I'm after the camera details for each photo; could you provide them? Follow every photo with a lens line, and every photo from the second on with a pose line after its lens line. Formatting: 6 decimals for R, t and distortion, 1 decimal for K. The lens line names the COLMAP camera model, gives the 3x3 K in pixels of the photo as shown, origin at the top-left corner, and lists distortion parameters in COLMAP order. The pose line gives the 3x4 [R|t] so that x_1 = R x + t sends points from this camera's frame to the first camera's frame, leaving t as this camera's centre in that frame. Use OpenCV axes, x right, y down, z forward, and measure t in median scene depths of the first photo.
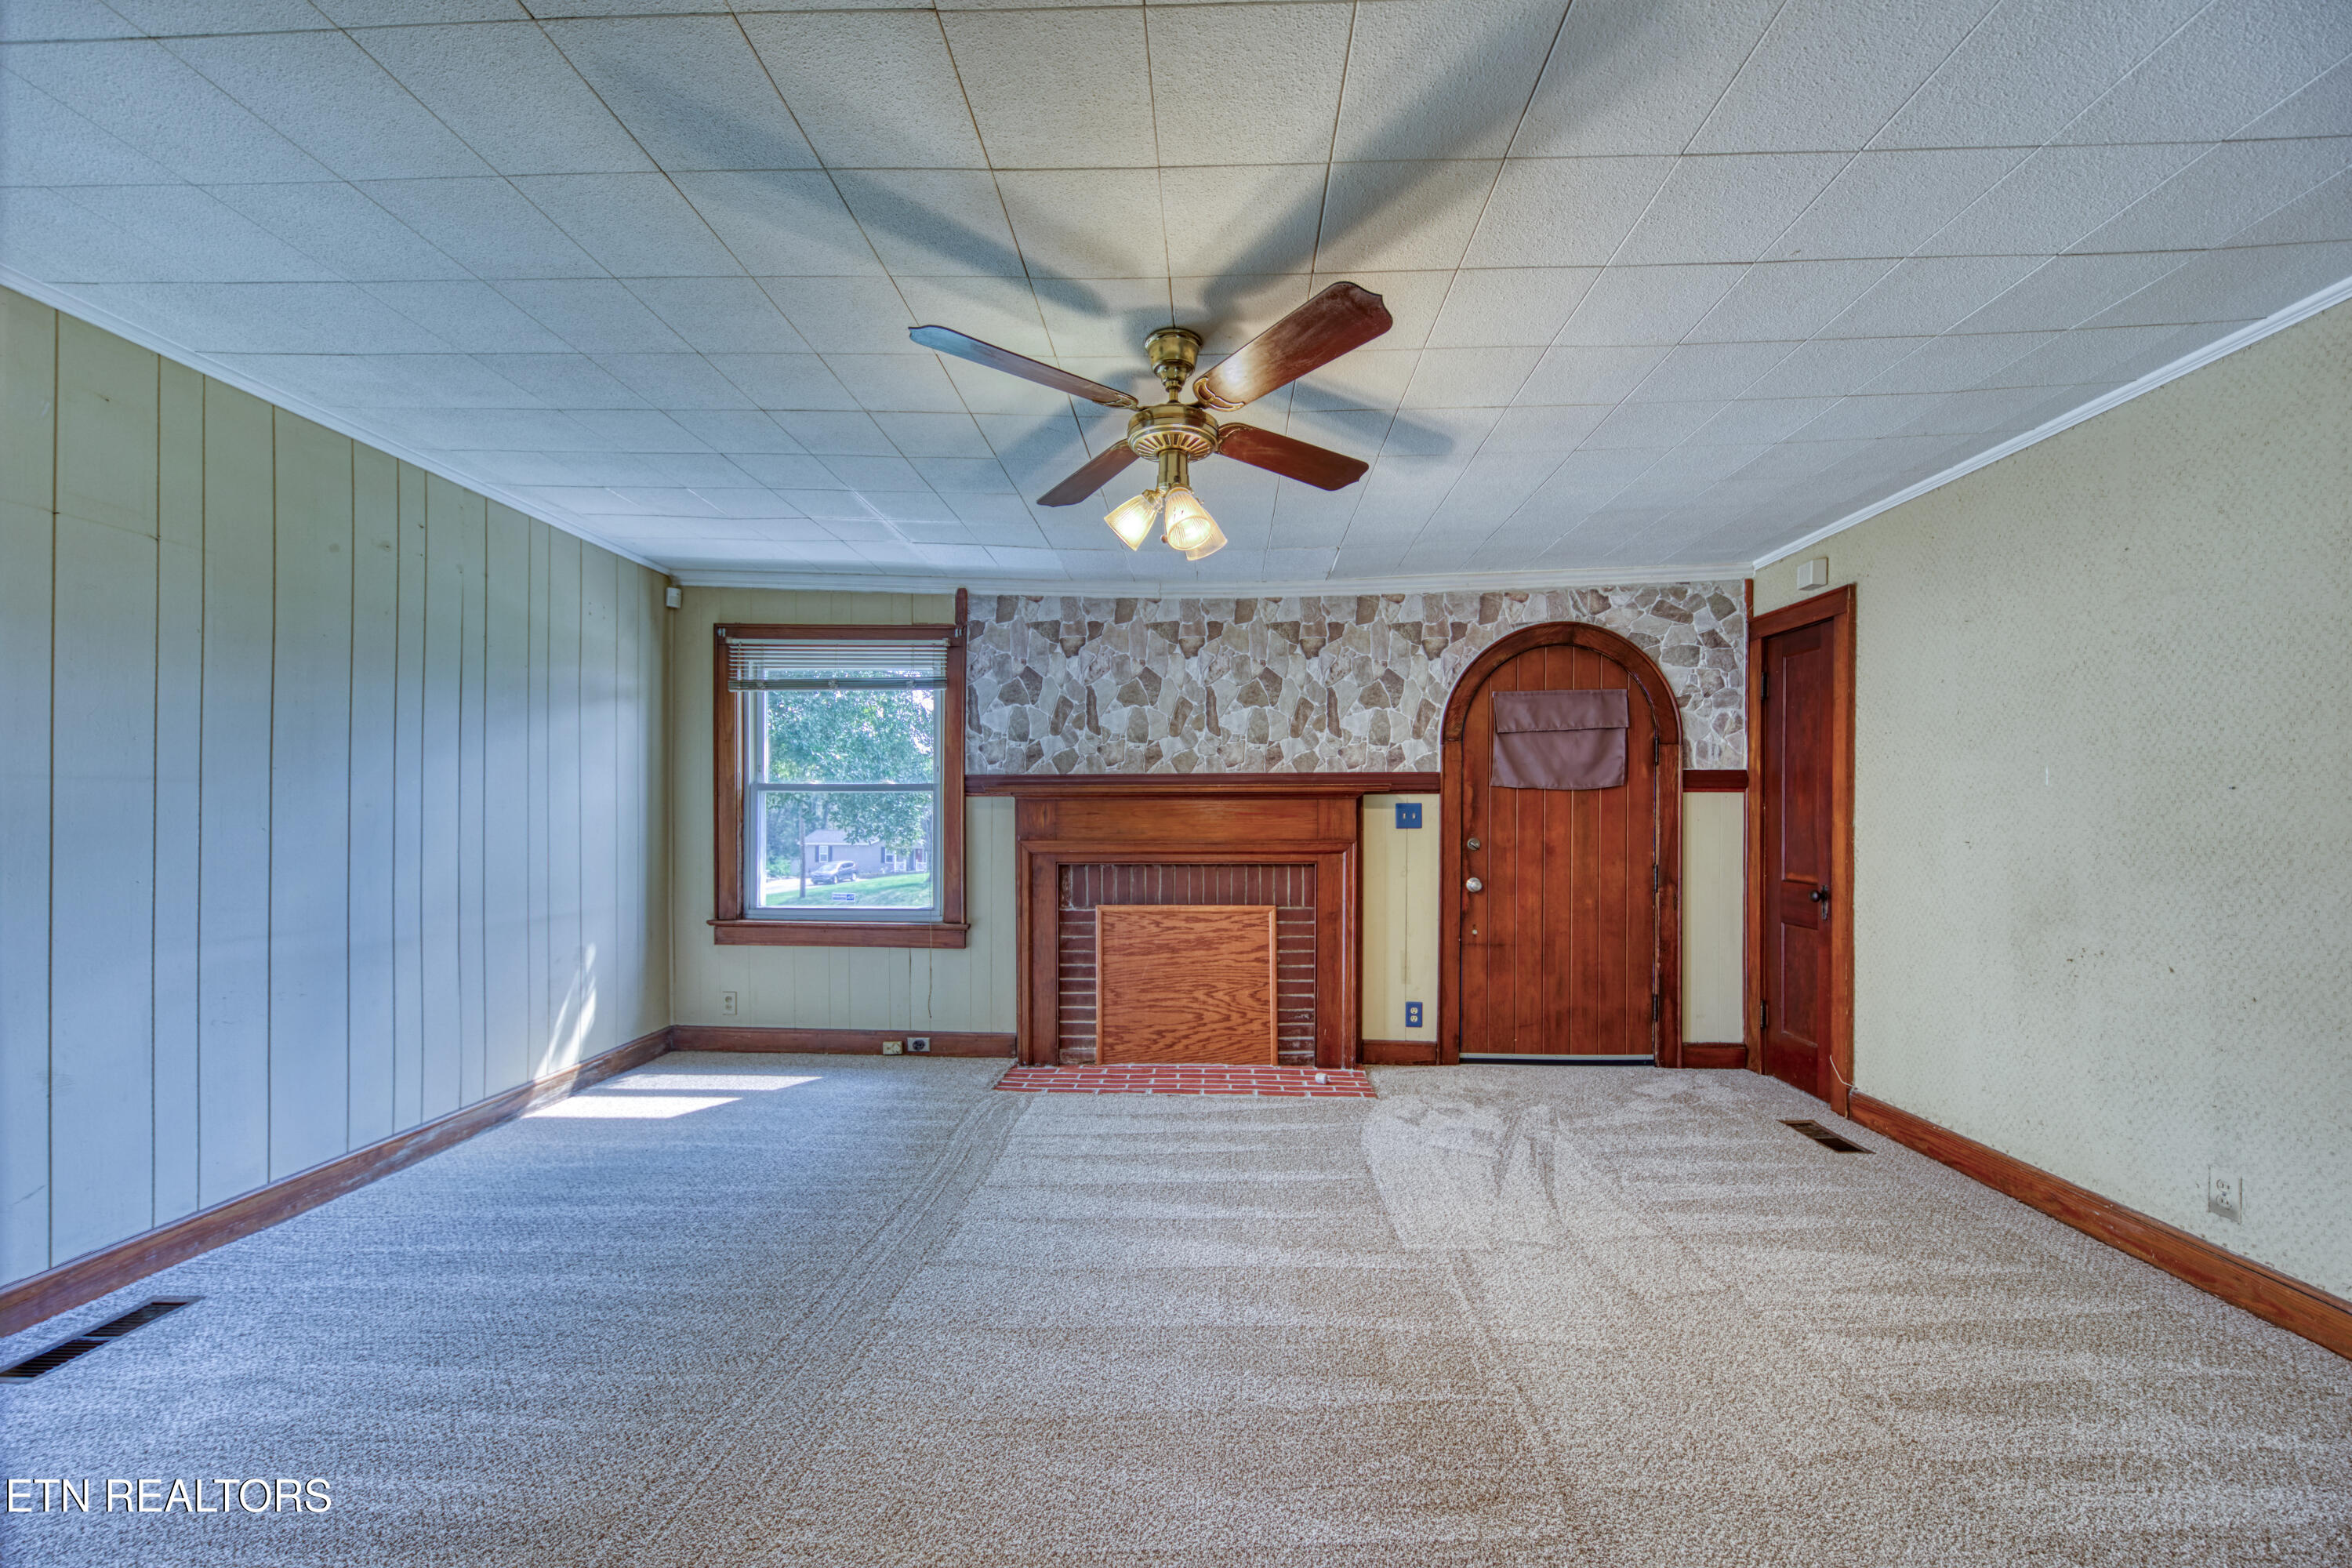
lens RADIAL K [[875.5, 0, 1169.7], [0, 875.5, 834.4], [0, 0, 1]] dist [-0.002038, -0.000032]
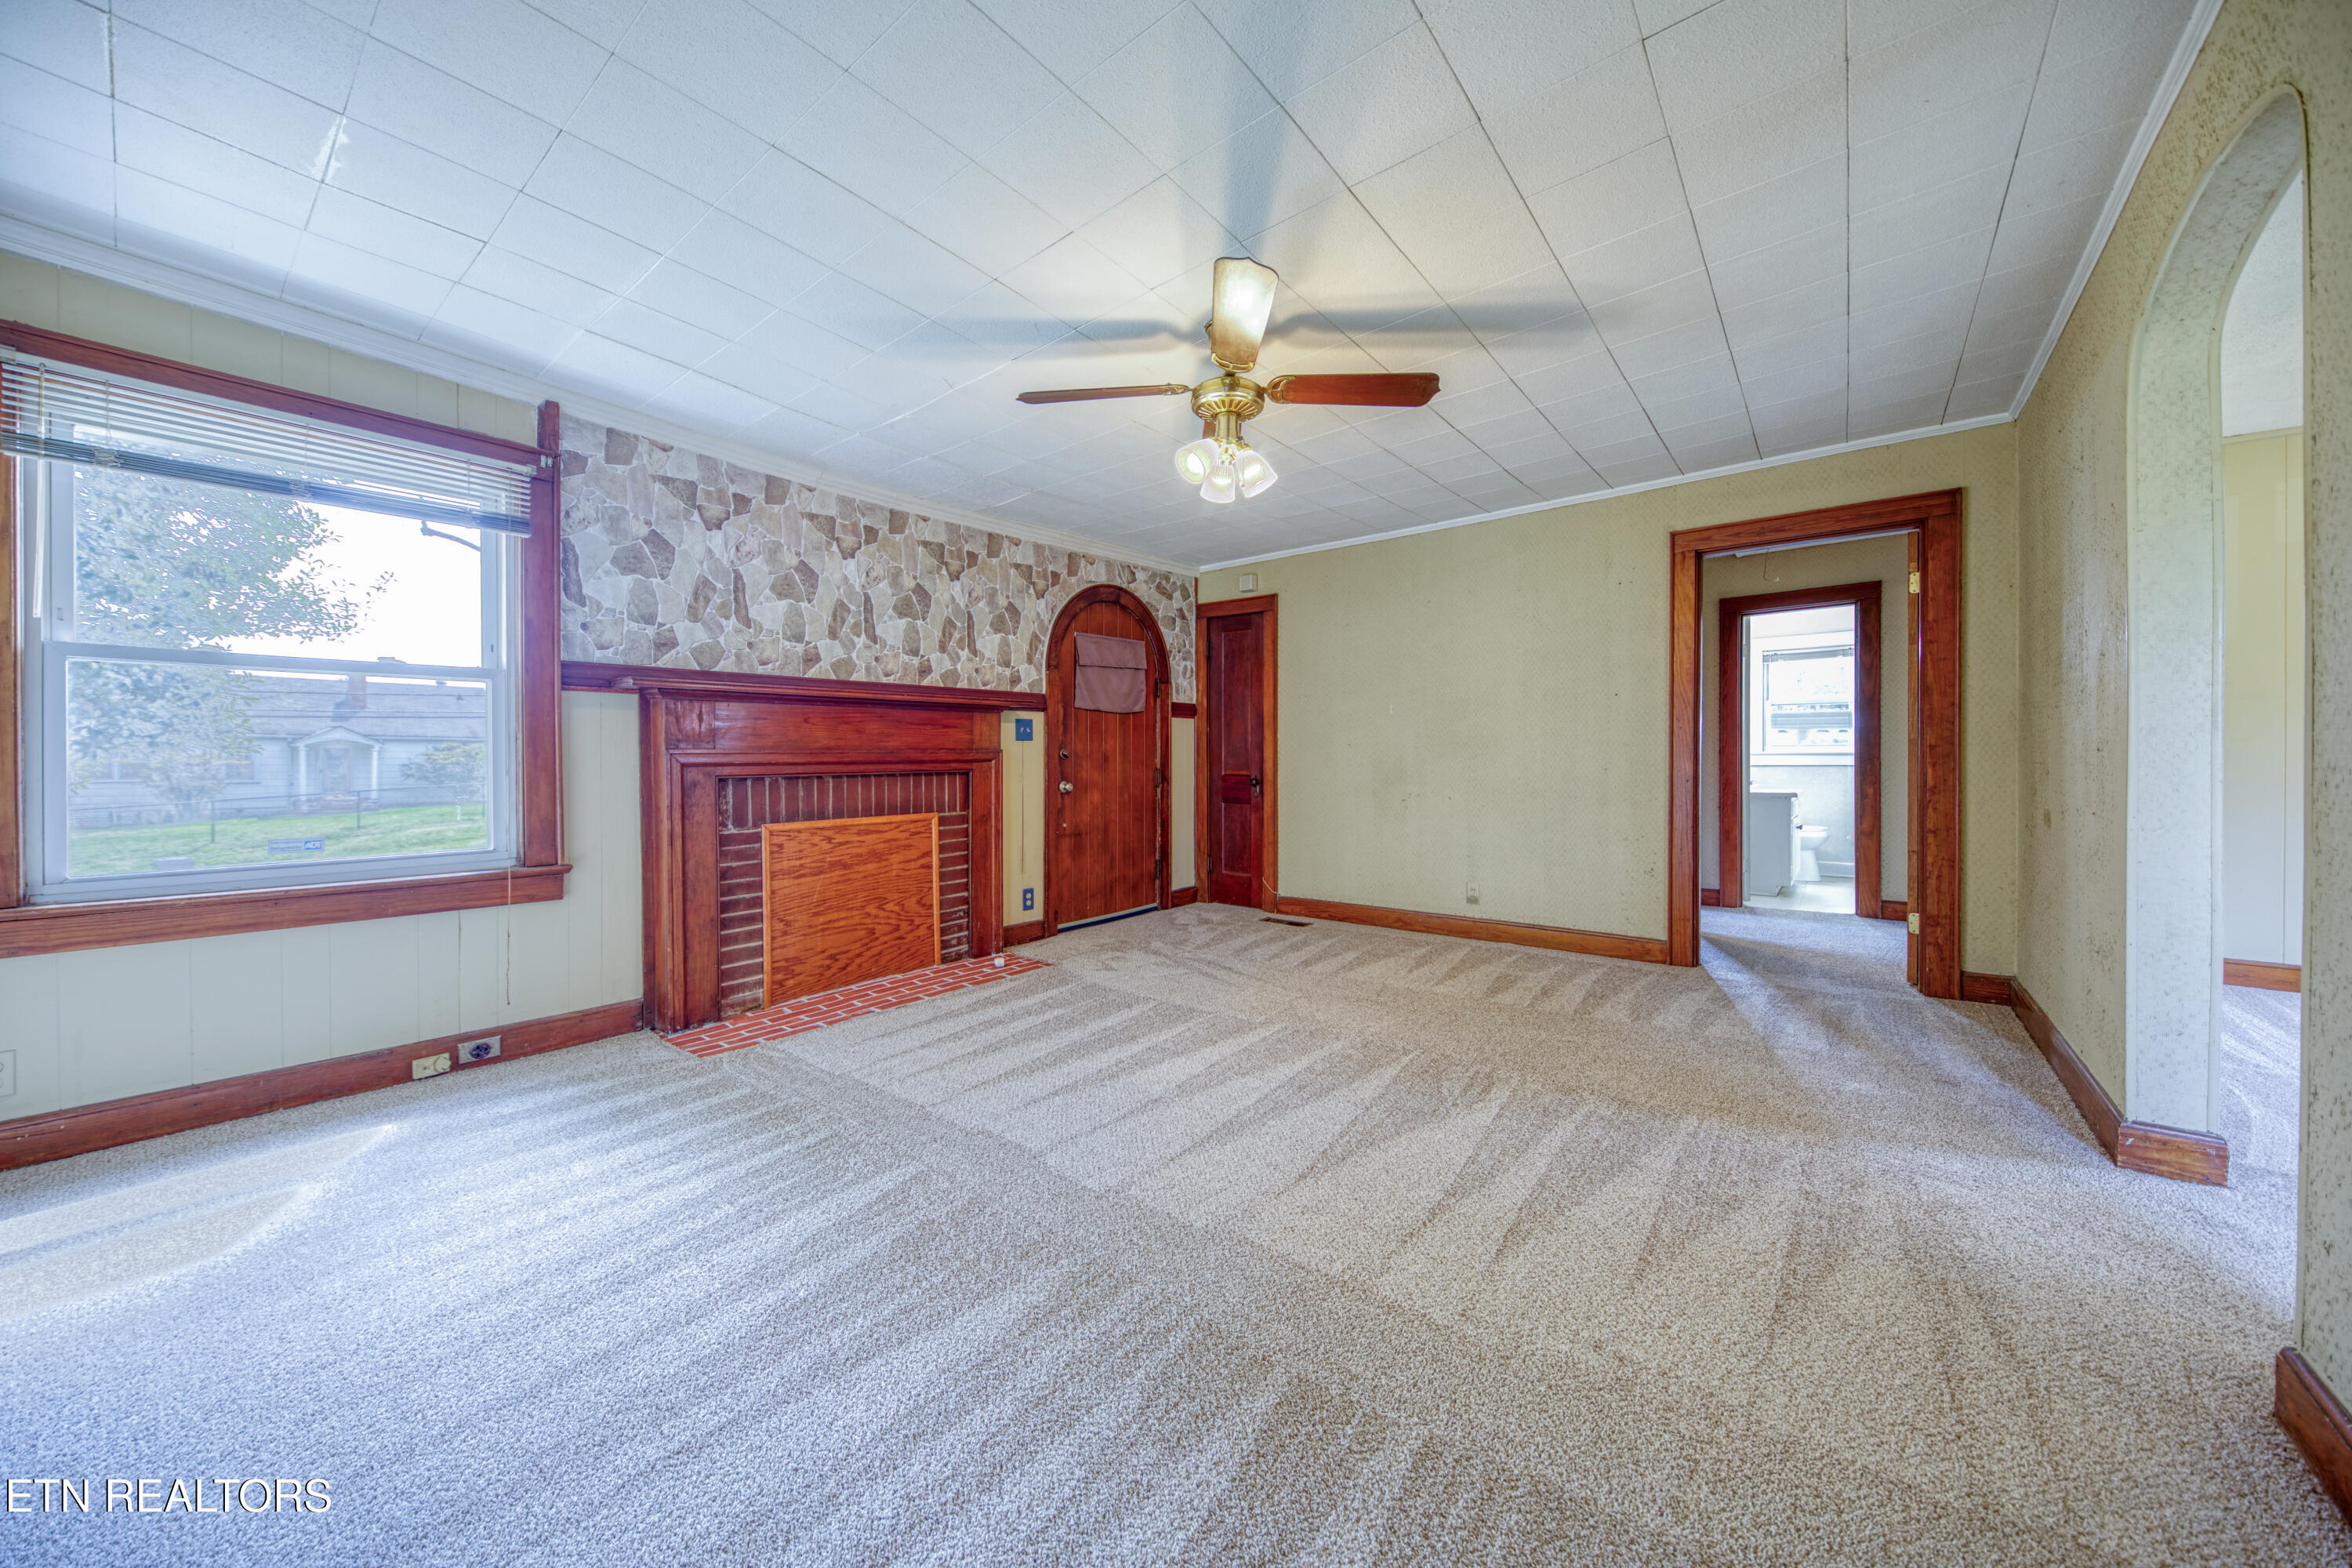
lens RADIAL K [[837.1, 0, 1176.0], [0, 837.1, 784.0], [0, 0, 1]] dist [0.000284, -0.000024]
pose [[0.580428, -0.029129, 0.813790, -0.523715], [0.023305, 0.999545, 0.019155, 0.034576], [-0.813978, 0.007847, 0.580843, 0.185221]]
